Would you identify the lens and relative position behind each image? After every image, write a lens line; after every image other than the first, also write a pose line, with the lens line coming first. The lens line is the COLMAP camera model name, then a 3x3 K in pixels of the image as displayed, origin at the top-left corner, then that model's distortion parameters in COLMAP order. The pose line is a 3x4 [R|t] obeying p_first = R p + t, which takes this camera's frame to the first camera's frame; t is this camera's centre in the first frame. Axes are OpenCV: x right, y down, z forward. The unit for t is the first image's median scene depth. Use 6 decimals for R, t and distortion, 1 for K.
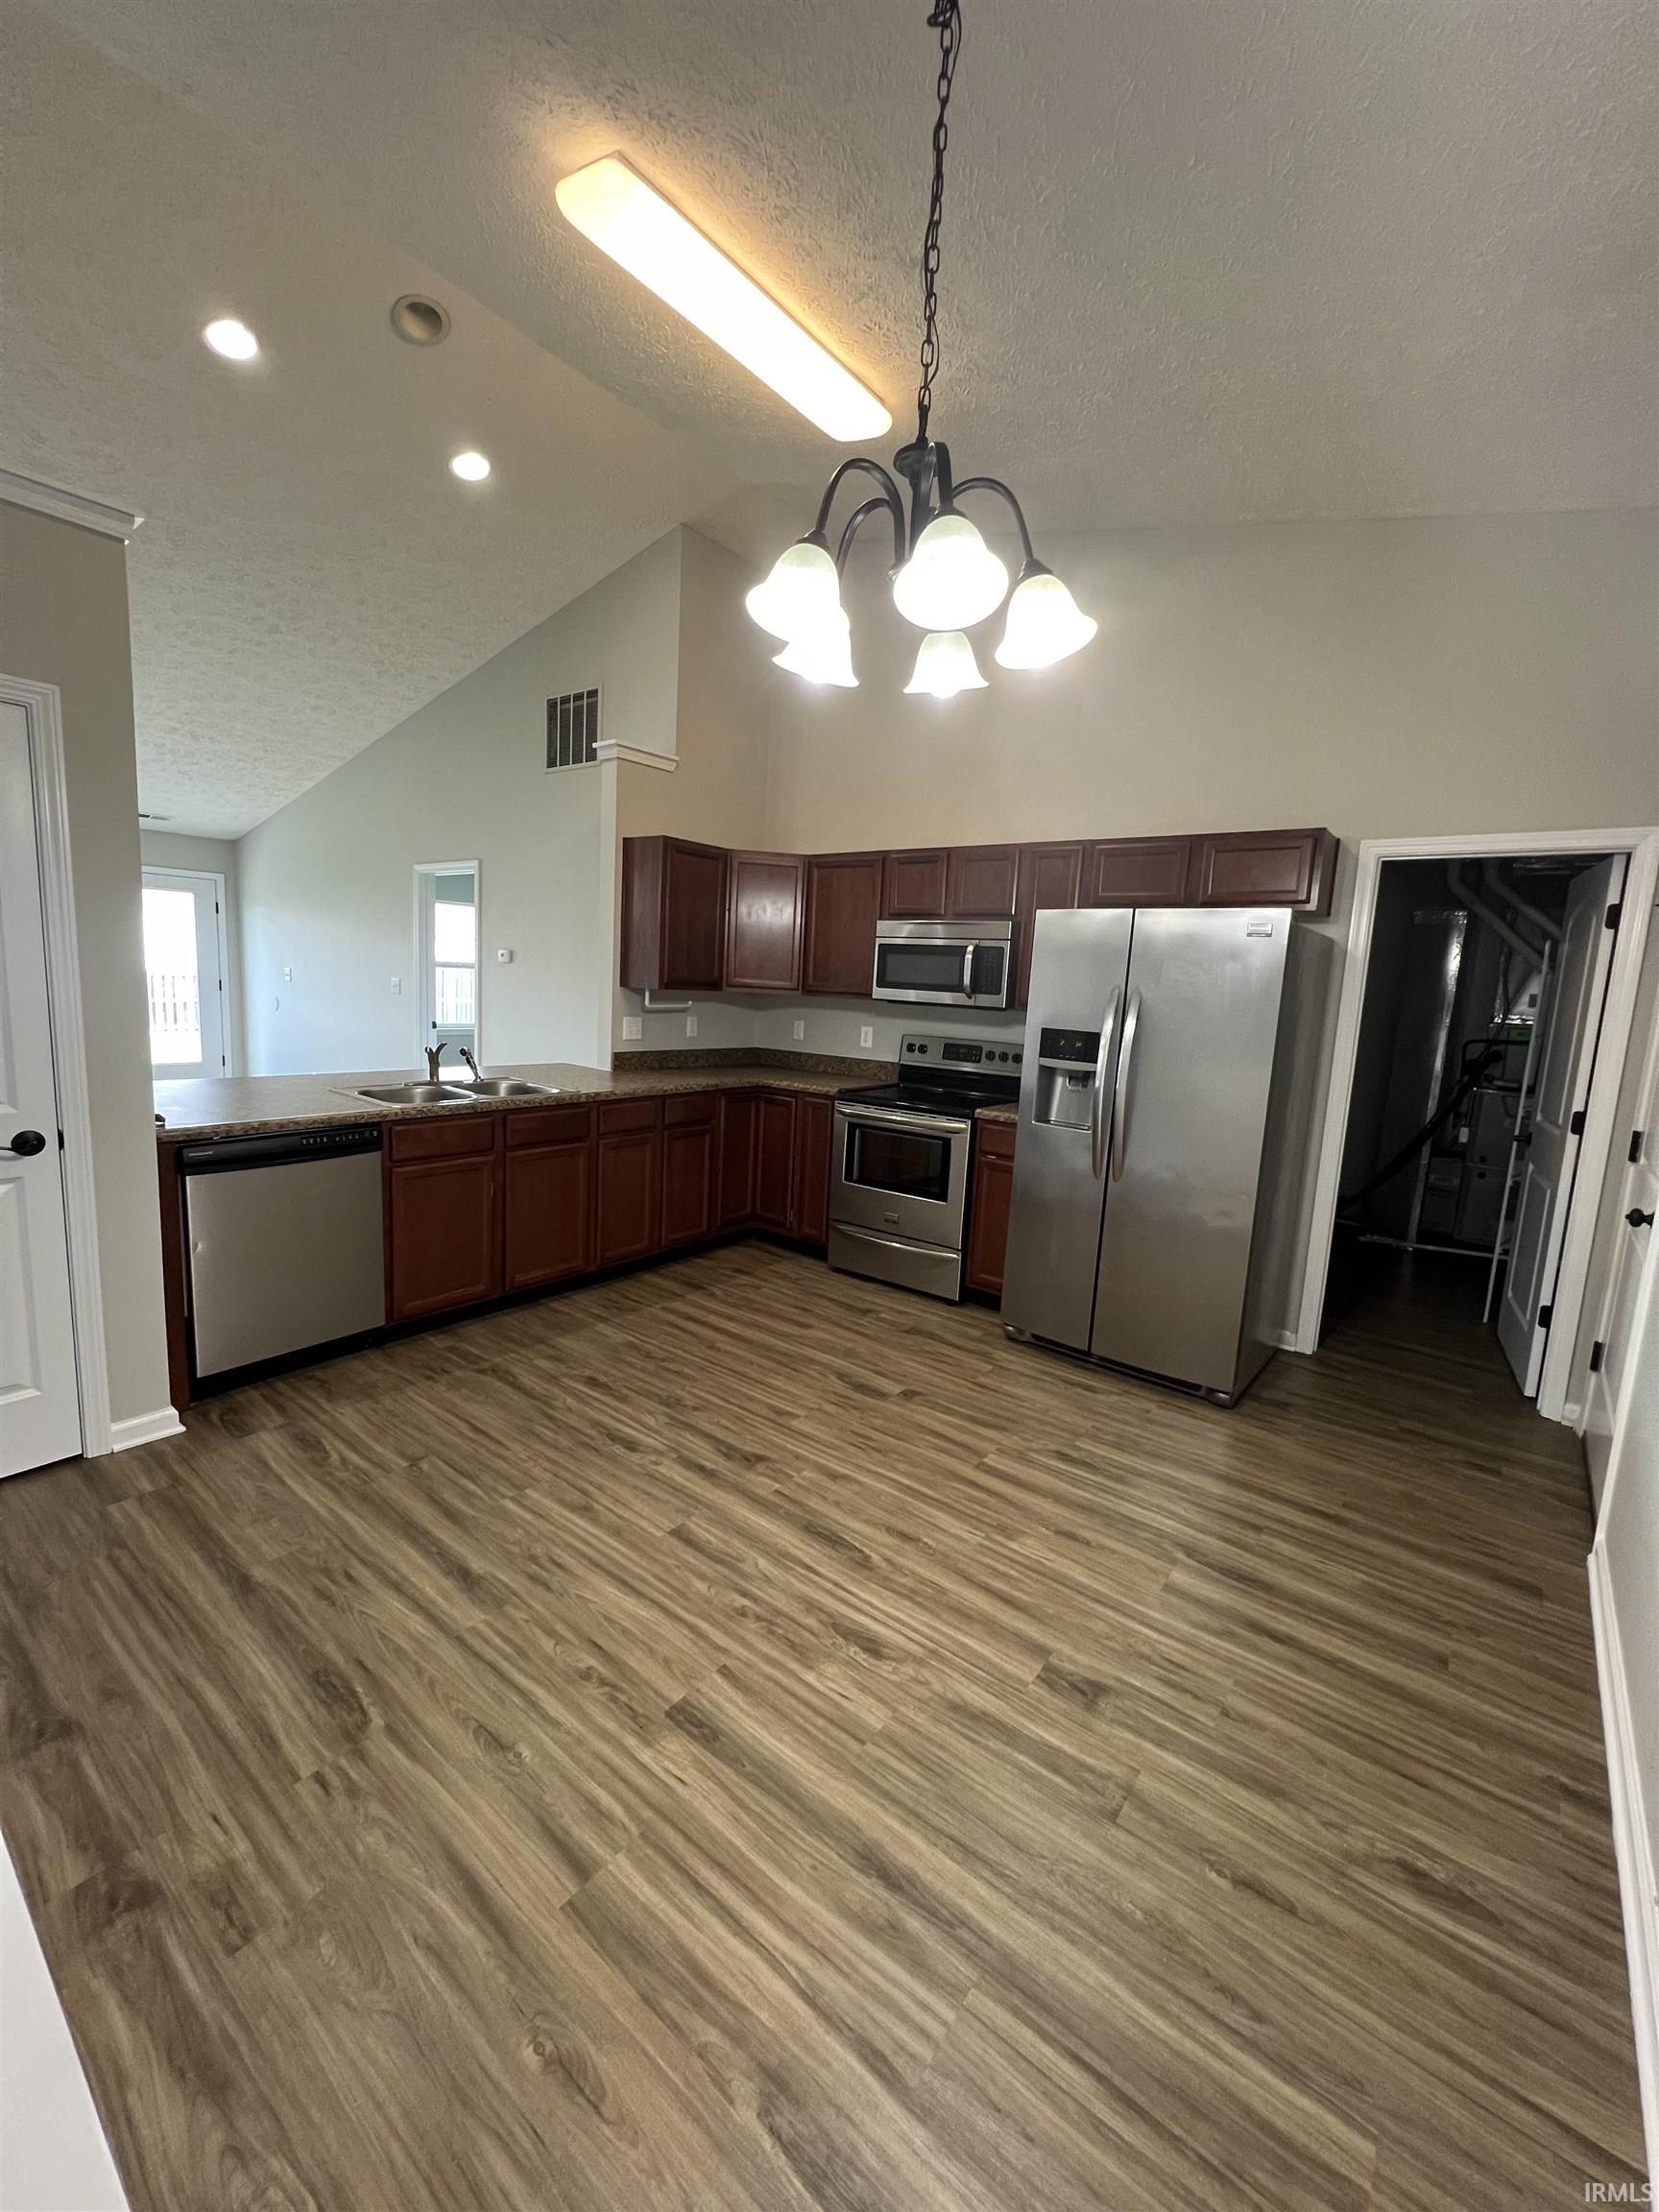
lens RADIAL K [[886.2, 0, 840.7], [0, 886.2, 1102.1], [0, 0, 1]] dist [-0.002911, 0.000856]
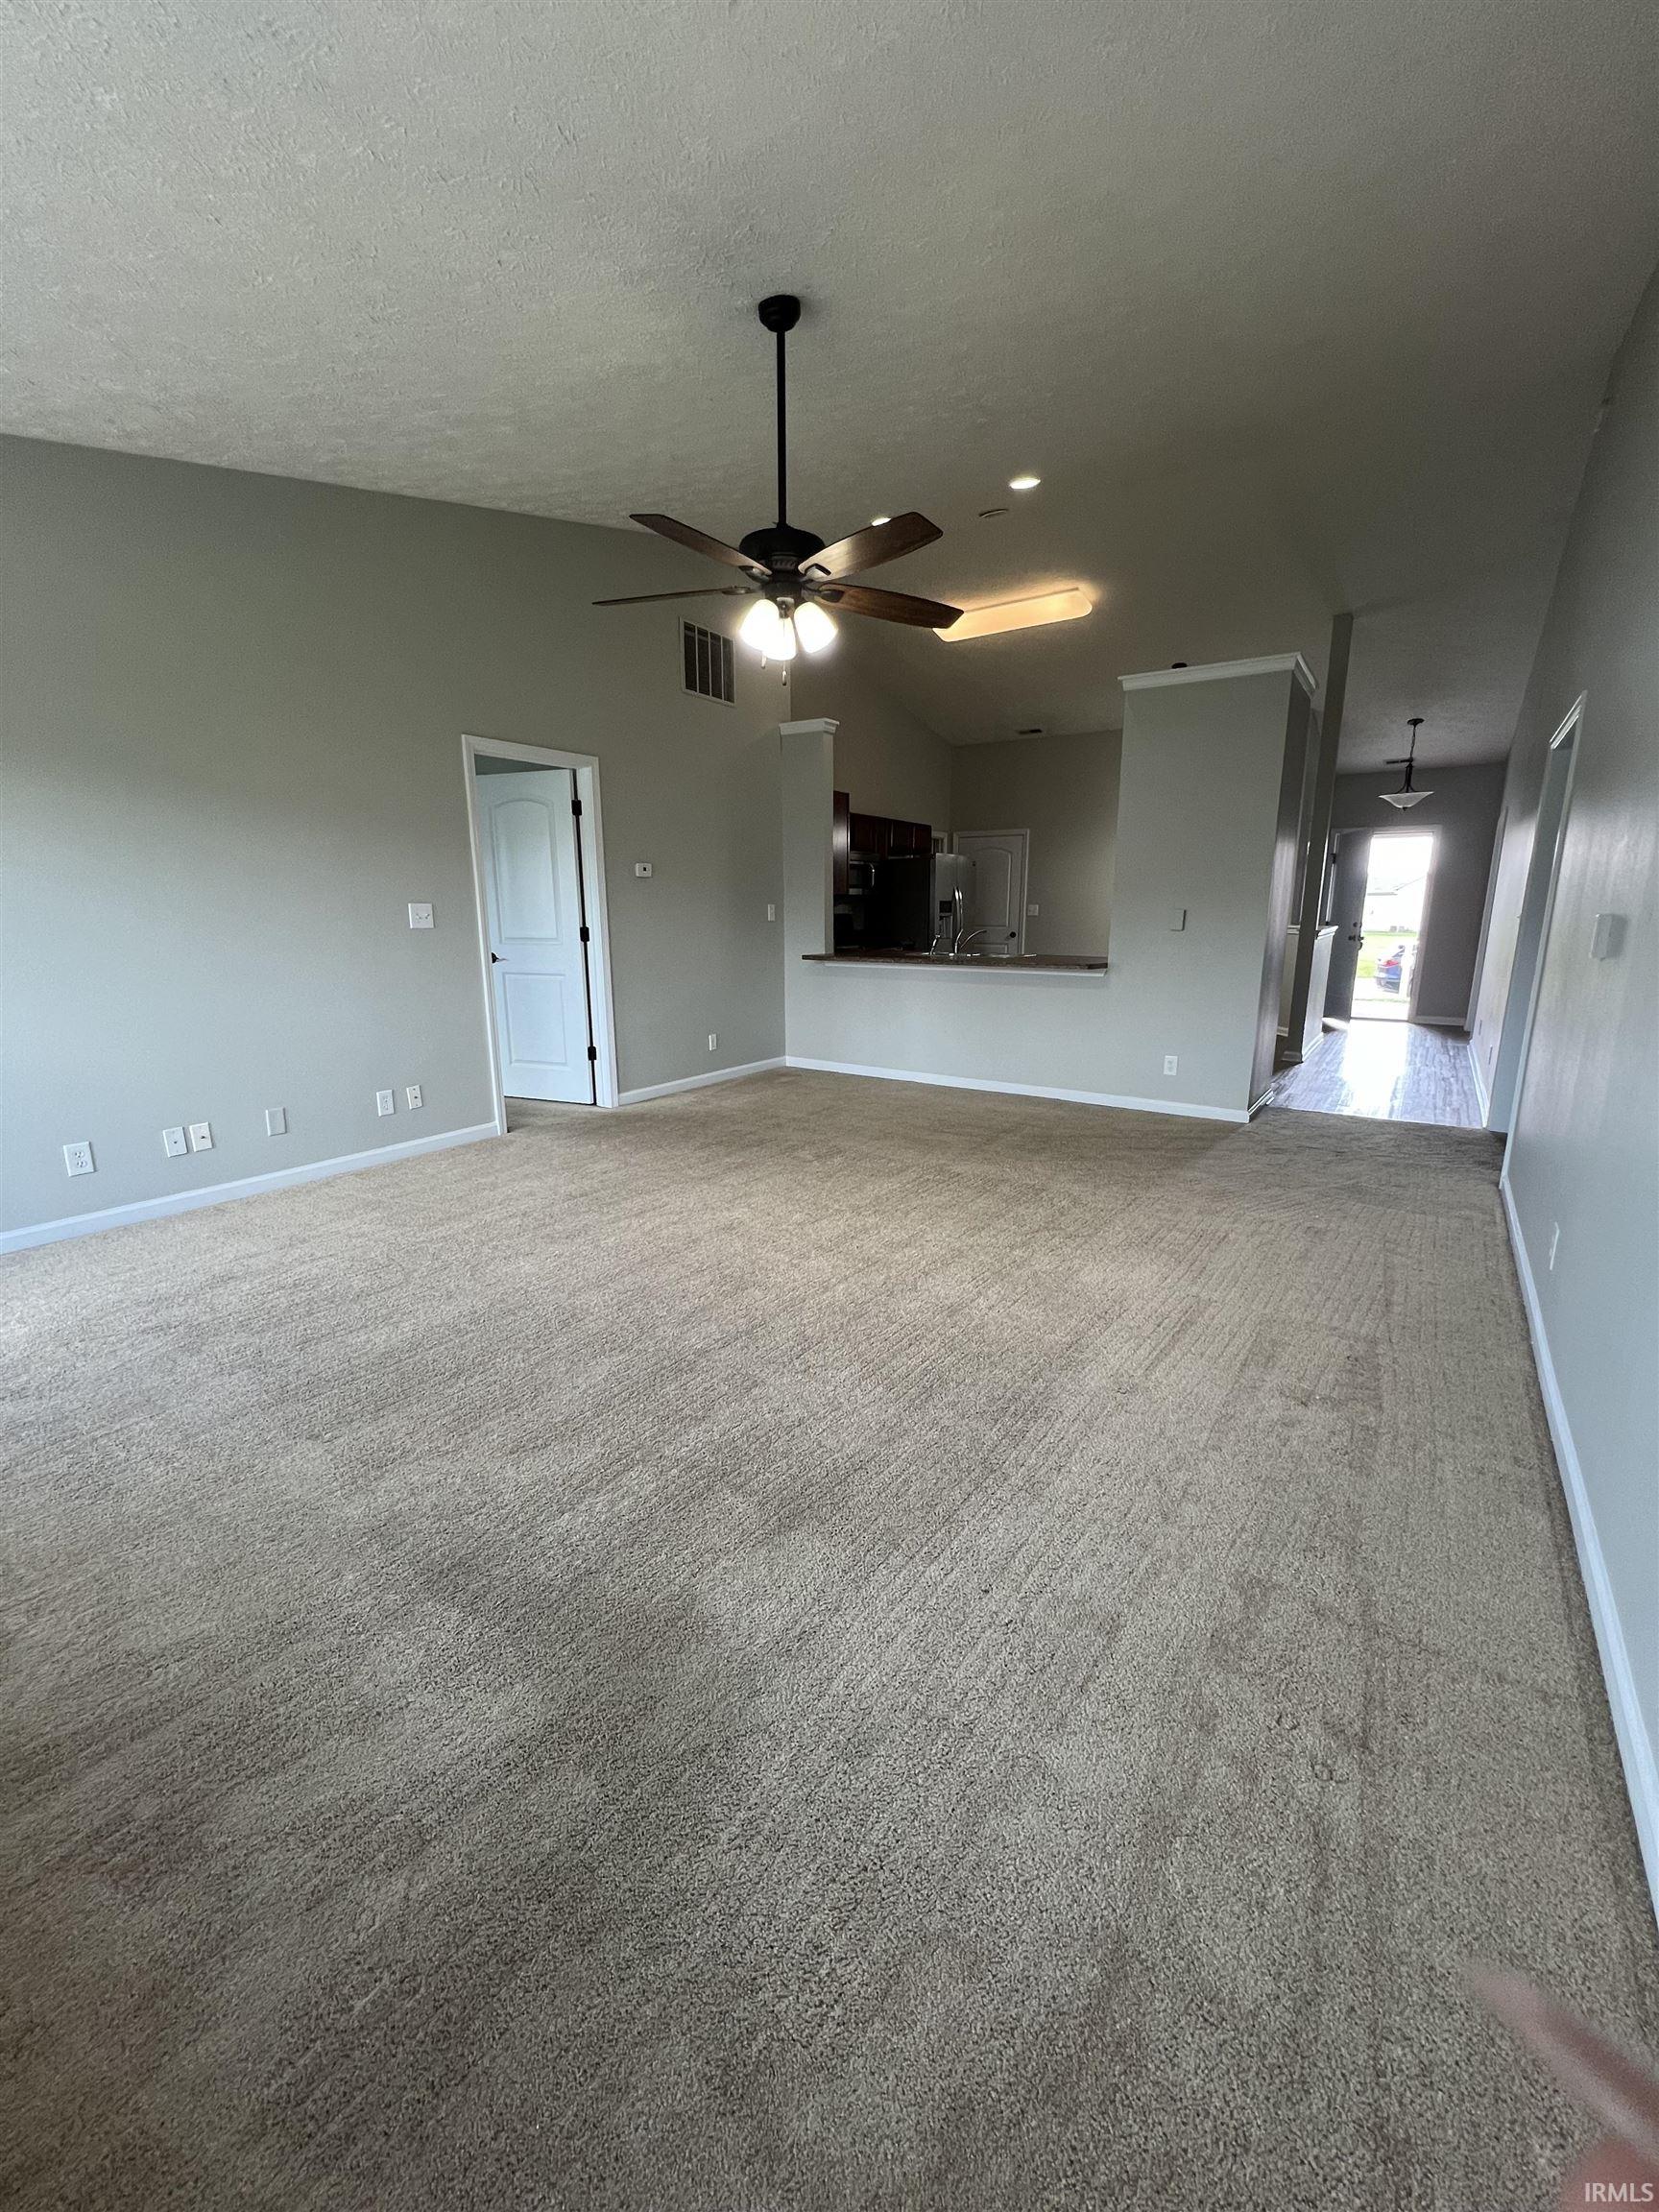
lens RADIAL K [[886.2, 0, 830.2], [0, 886.2, 1098.4], [0, 0, 1]] dist [-0.002911, 0.000856]
pose [[-0.070486, -0.264019, 0.961938, -2.257183], [0.135994, 0.952790, 0.271473, -0.266394], [-0.988199, 0.149952, -0.031253, 1.423443]]
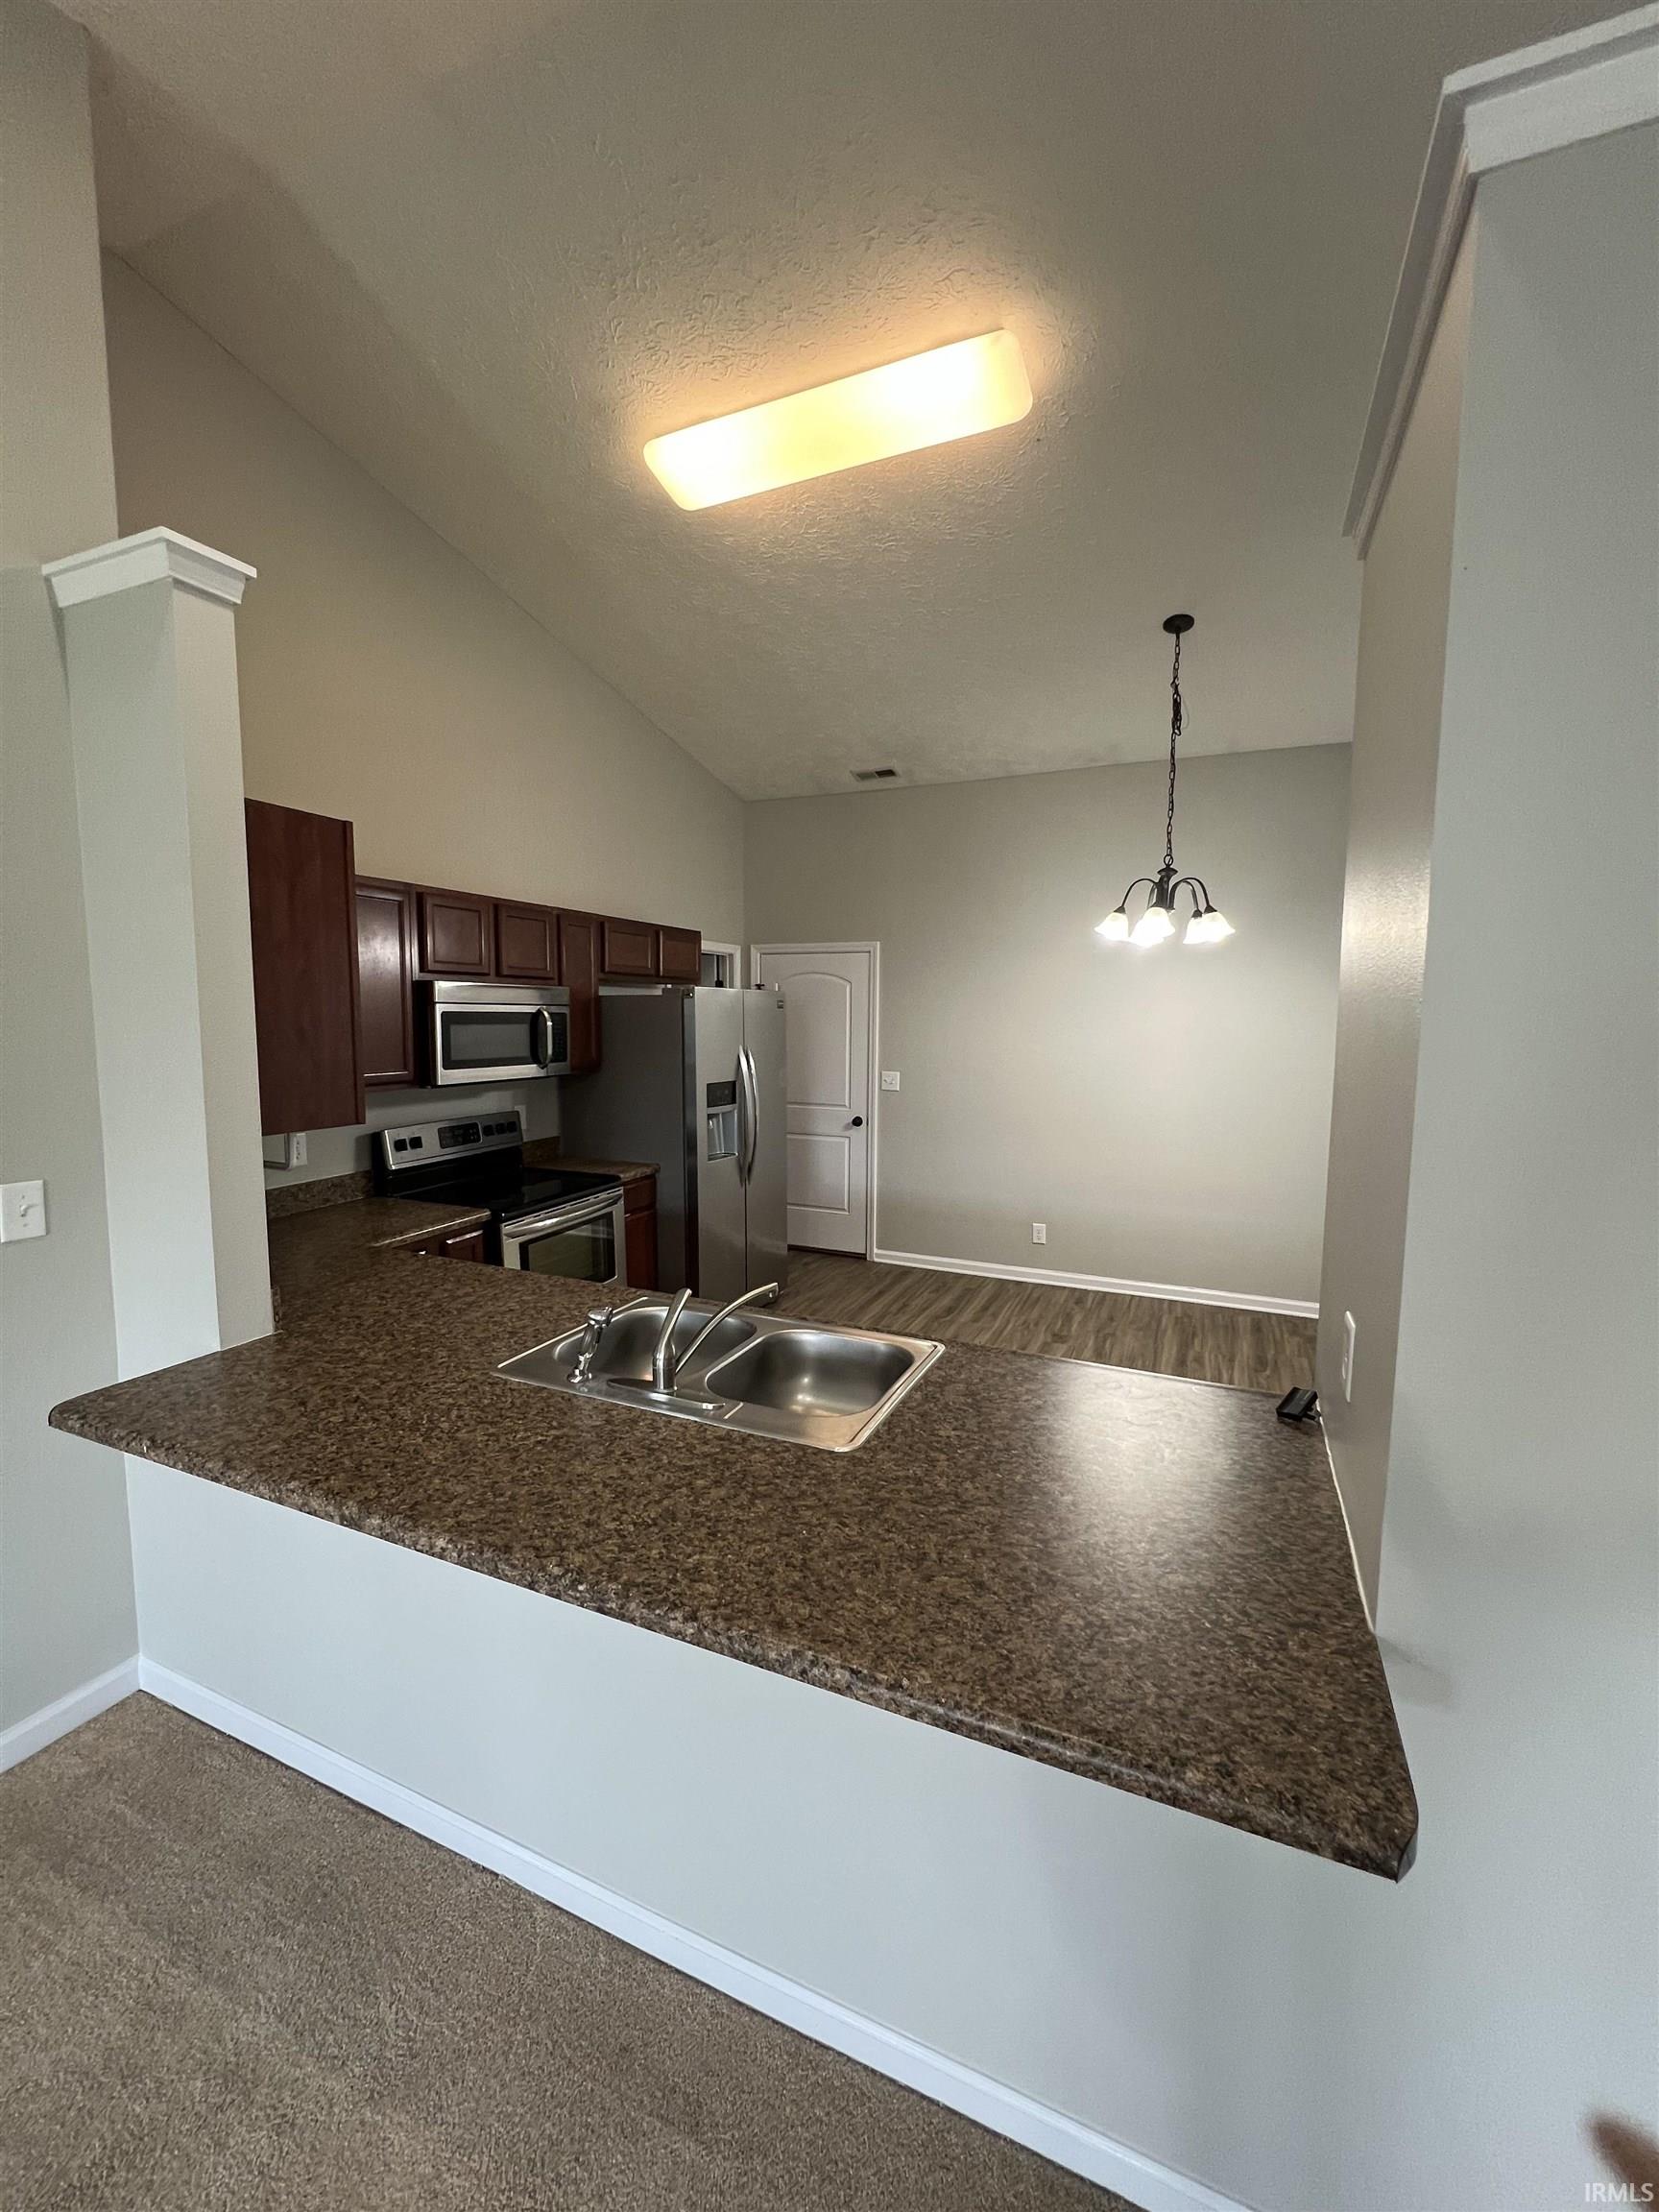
lens RADIAL K [[886.2, 0, 834.5], [0, 886.2, 1106.3], [0, 0, 1]] dist [-0.002911, 0.000856]
pose [[-0.243663, -0.154897, 0.957411, -0.947648], [0.116181, 0.975394, 0.187375, -0.251537], [-0.962876, 0.156889, -0.219671, 1.065378]]
